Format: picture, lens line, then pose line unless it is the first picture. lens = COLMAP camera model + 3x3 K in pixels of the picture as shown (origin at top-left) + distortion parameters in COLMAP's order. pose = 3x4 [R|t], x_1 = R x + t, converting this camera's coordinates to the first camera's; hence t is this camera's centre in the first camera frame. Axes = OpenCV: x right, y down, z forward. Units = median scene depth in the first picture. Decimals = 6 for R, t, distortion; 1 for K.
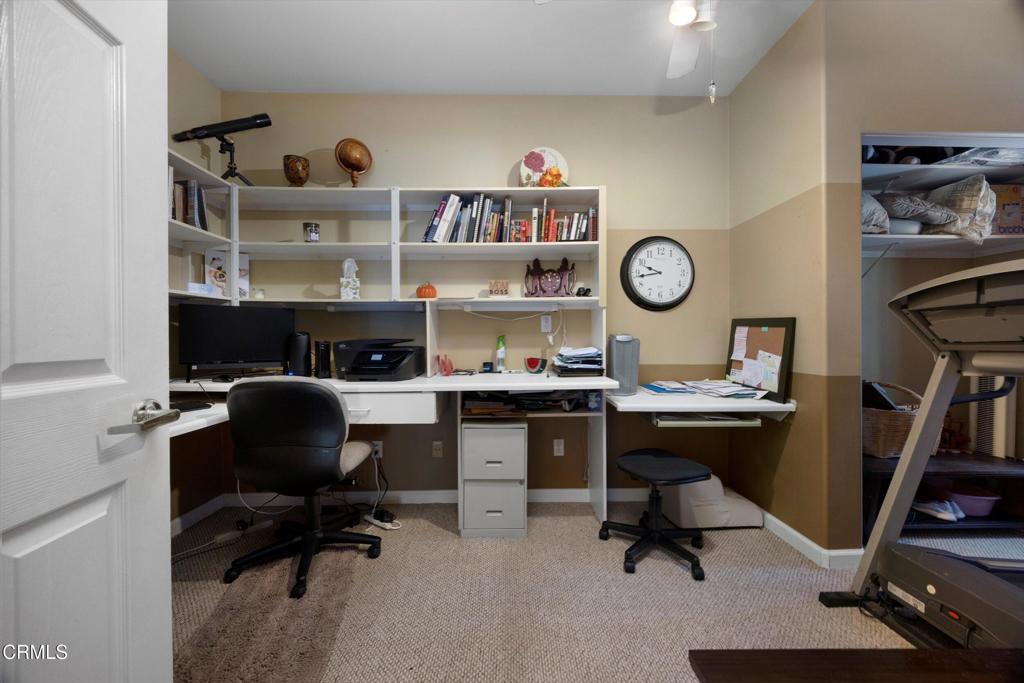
lens RADIAL K [[389.6, 0, 510.9], [0, 389.6, 340.3], [0, 0, 1]] dist [-0.001497, 0.000158]
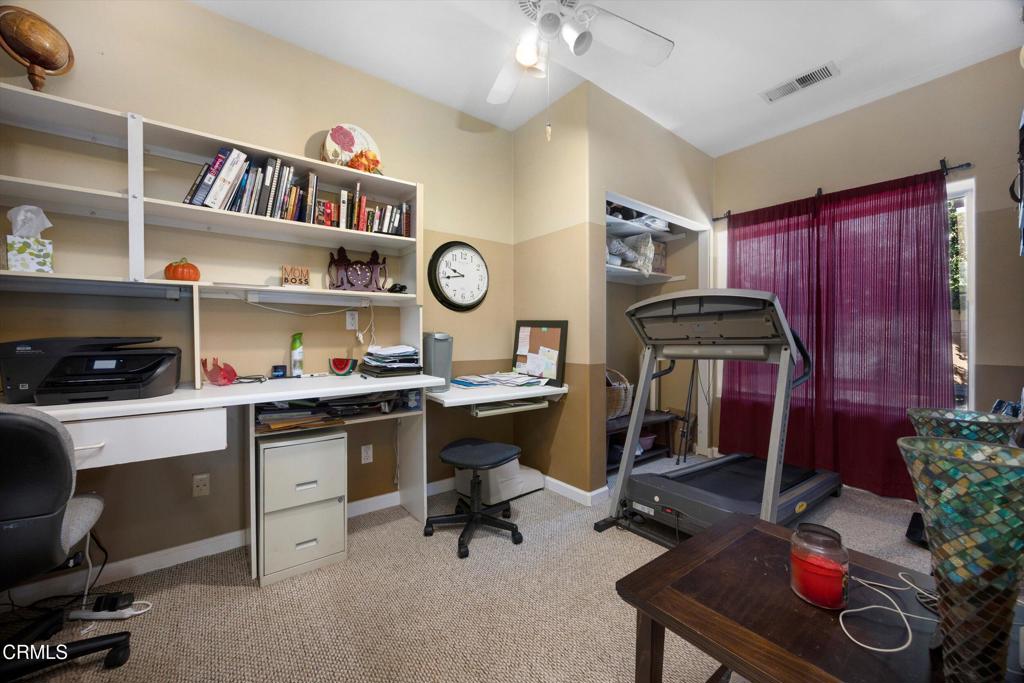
lens RADIAL K [[389.6, 0, 510.9], [0, 389.6, 340.3], [0, 0, 1]] dist [-0.001497, 0.000158]
pose [[0.804195, -0.004415, 0.594349, -0.171548], [0.002547, 0.999989, 0.003982, 0.001514], [-0.594360, -0.001688, 0.804198, 0.057064]]
